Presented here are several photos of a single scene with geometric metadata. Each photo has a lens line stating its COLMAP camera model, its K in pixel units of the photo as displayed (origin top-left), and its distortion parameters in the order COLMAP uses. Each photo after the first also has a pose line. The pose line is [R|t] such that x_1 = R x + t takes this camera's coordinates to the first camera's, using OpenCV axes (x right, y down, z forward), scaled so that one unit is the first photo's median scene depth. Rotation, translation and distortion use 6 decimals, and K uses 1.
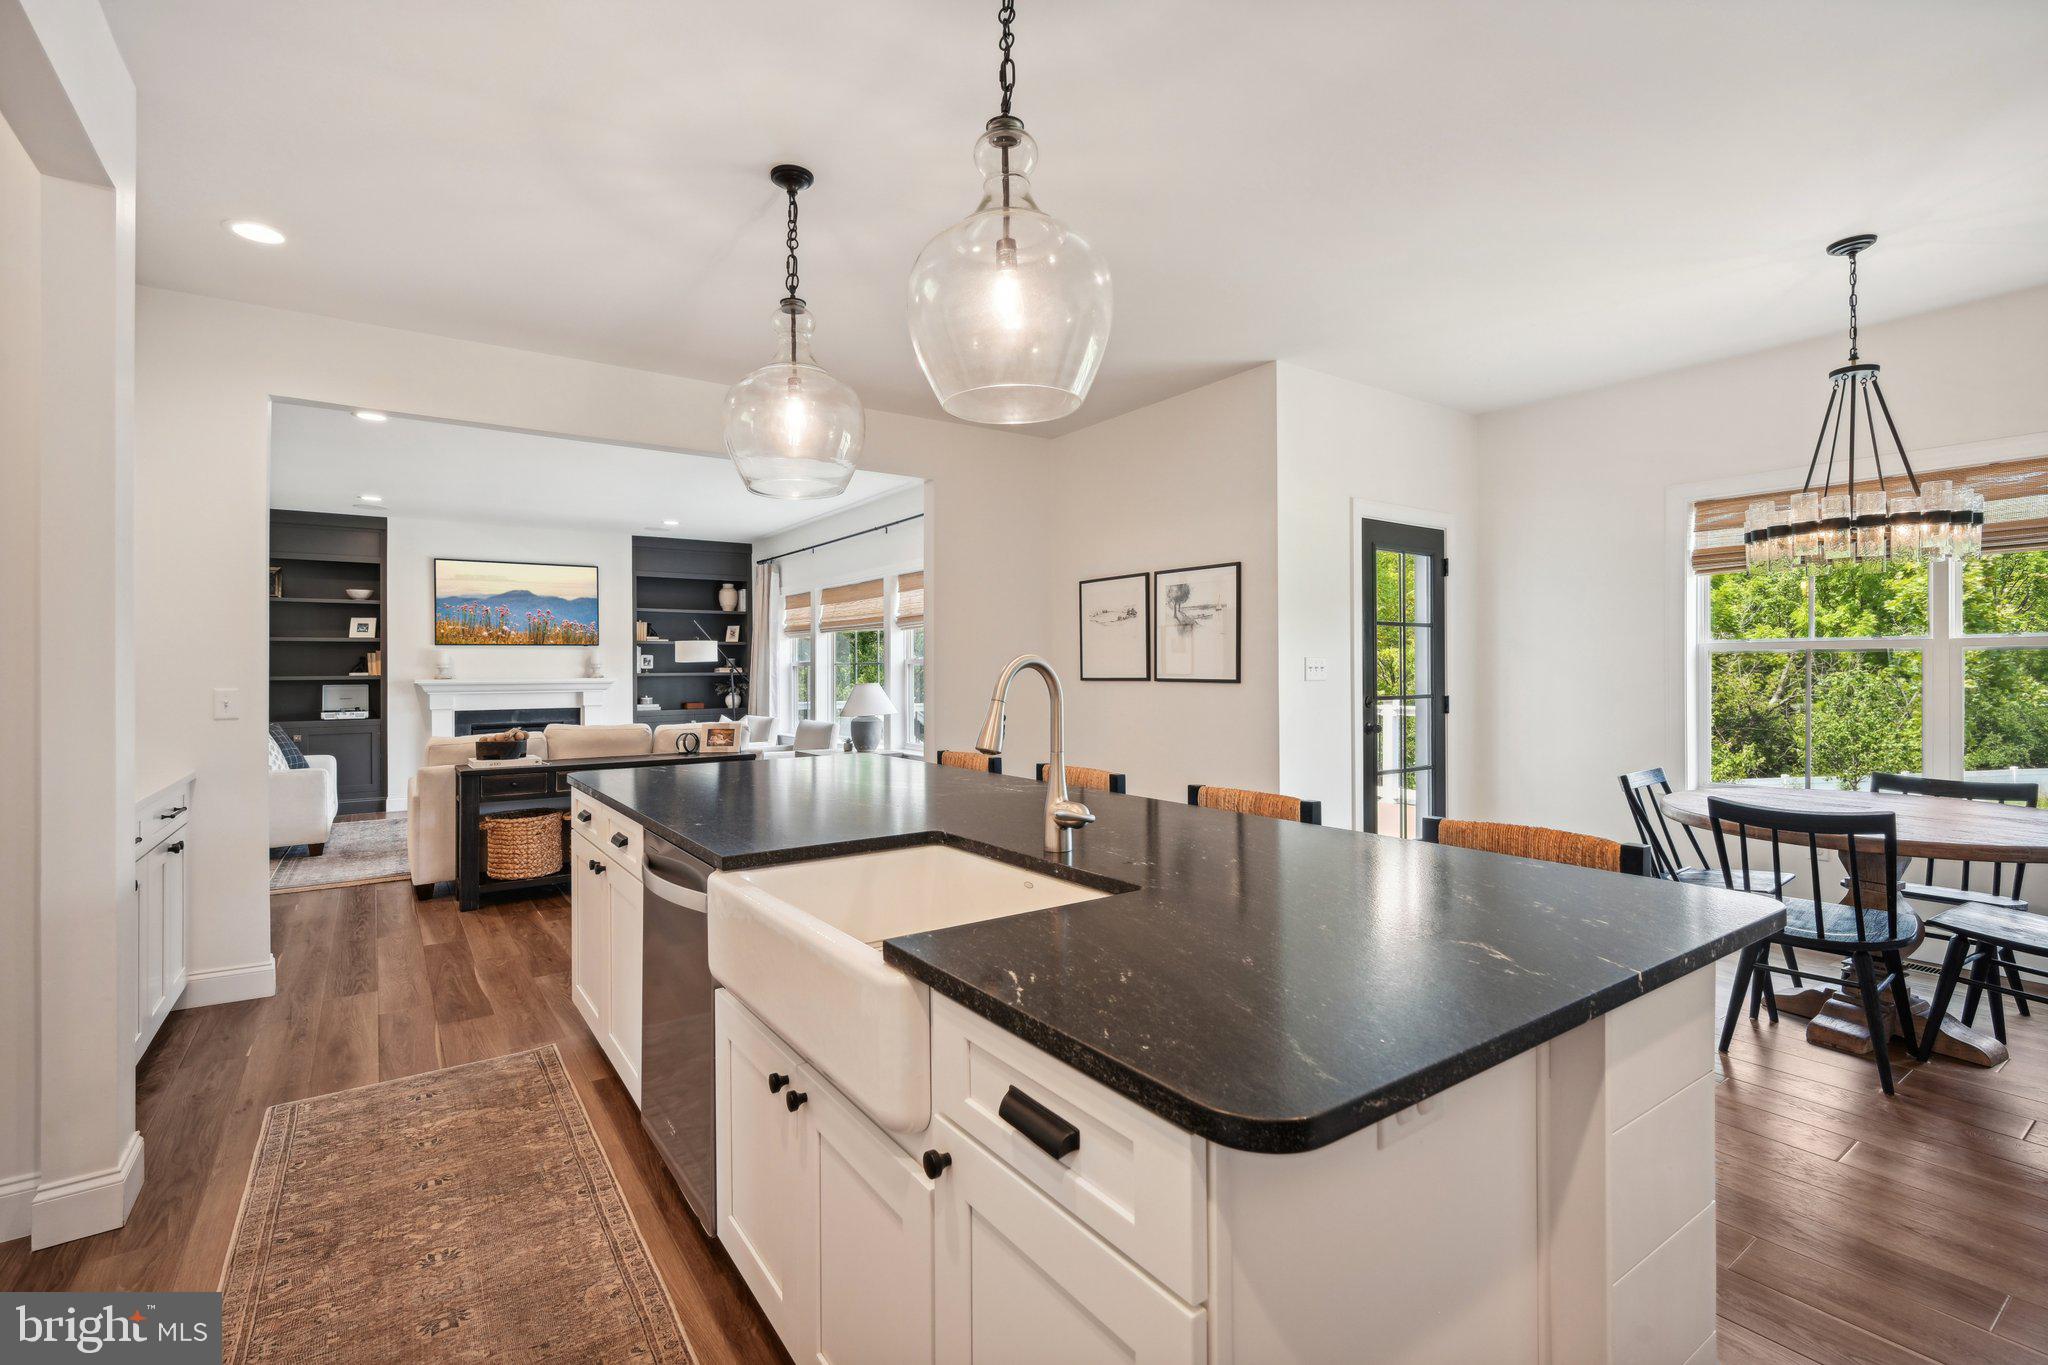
lens RADIAL K [[920.0, 0, 1016.1], [0, 920.0, 670.9], [0, 0, 1]] dist [0.002548, -0.001473]
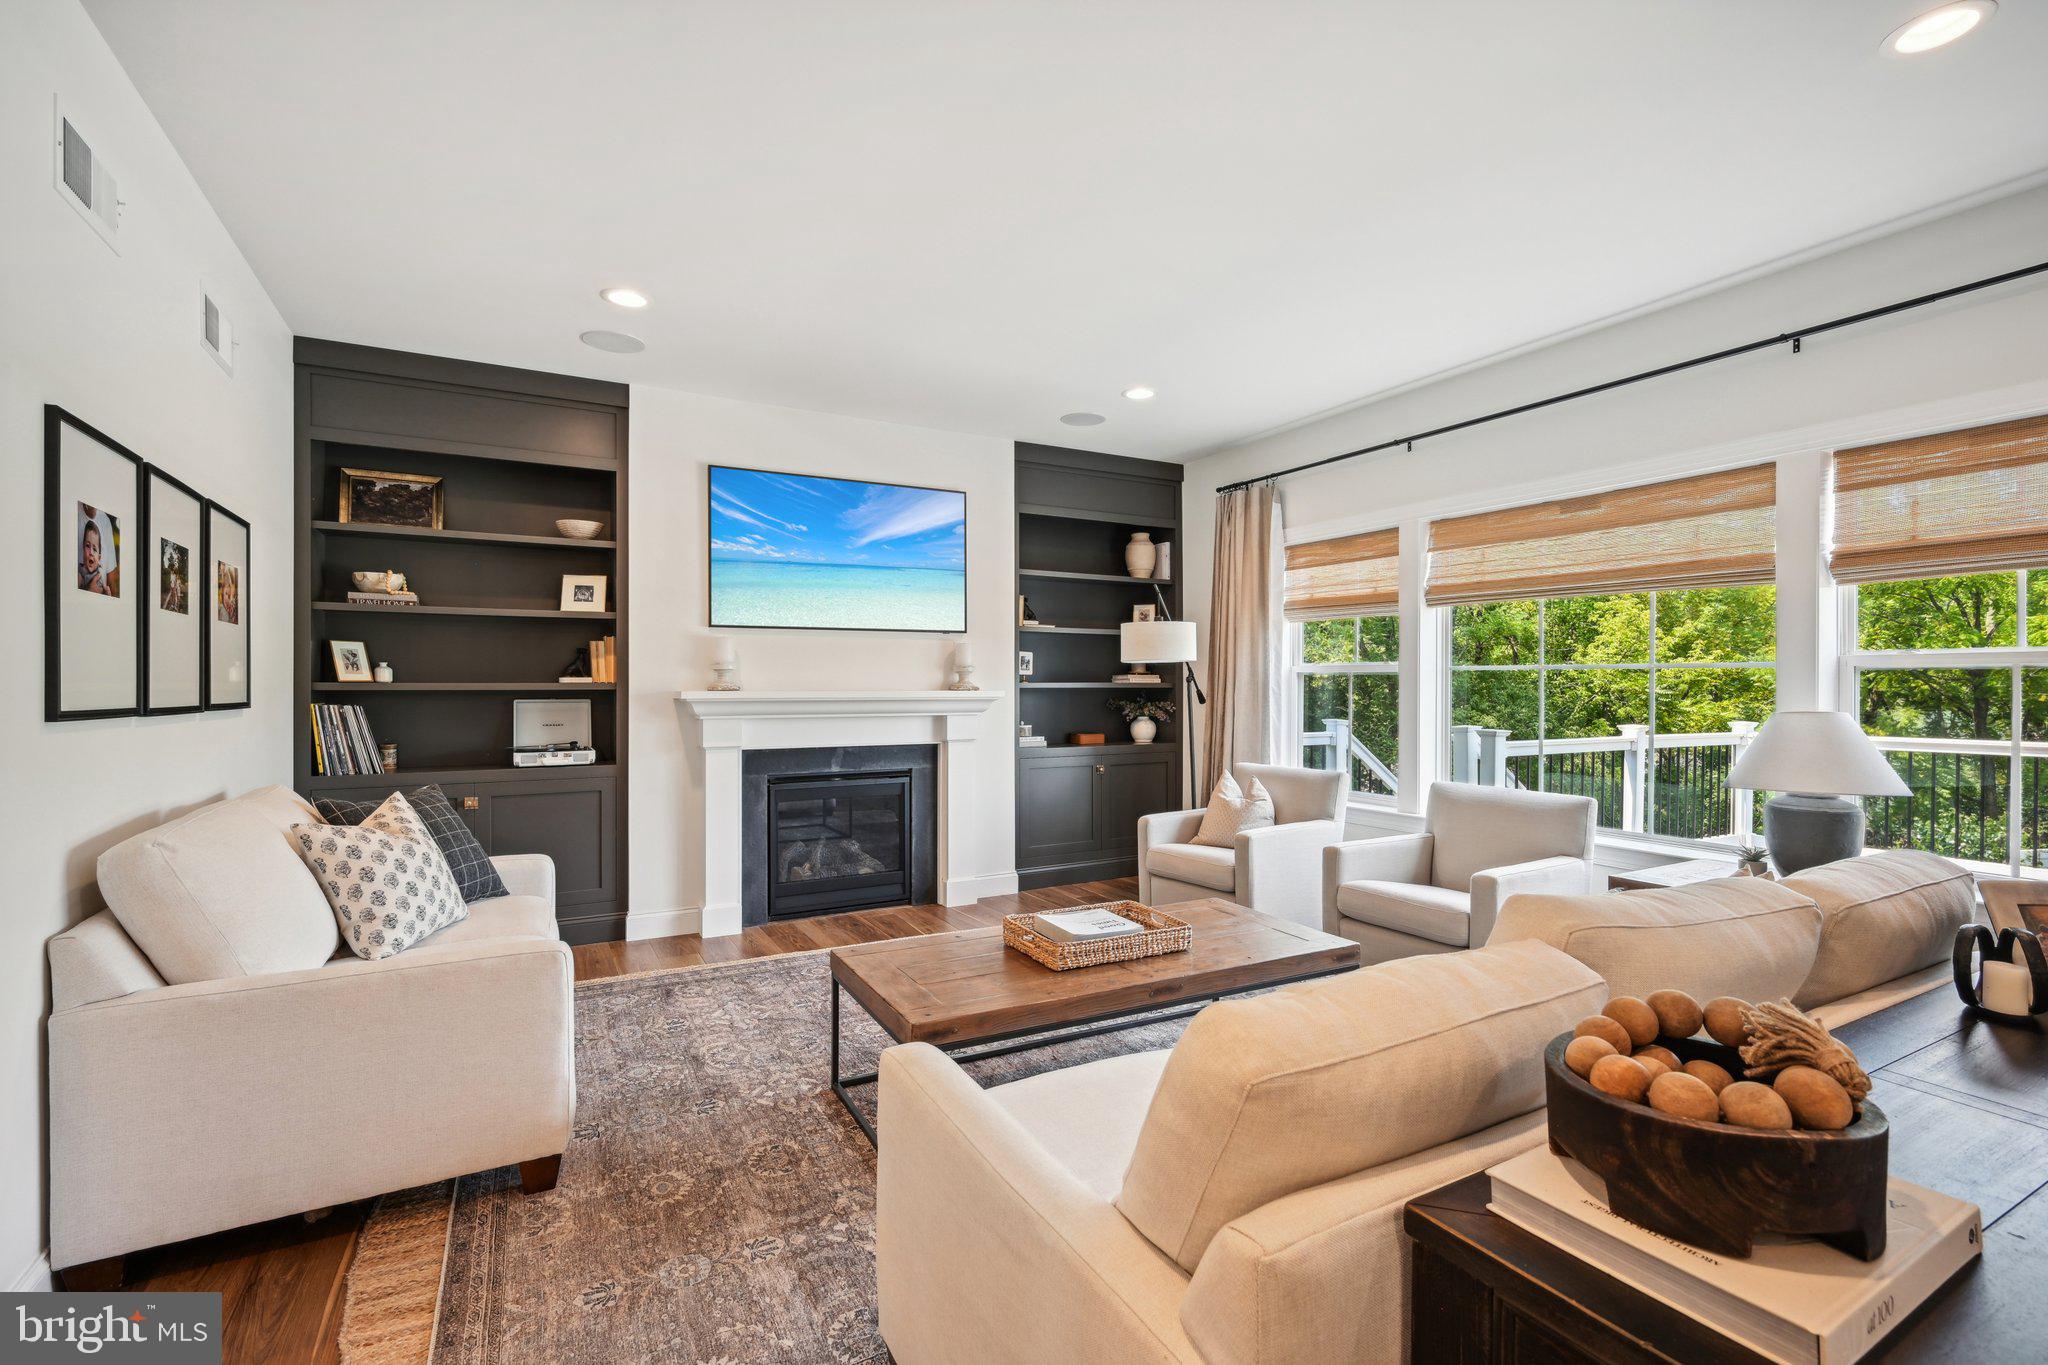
lens RADIAL K [[920.0, 0, 1034.0], [0, 920.0, 690.4], [0, 0, 1]] dist [0.002548, -0.001473]
pose [[0.995425, 0.010282, -0.094994, -0.396518], [-0.009393, 0.999908, 0.009800, 0.001869], [0.095086, -0.008863, 0.995430, 0.490302]]
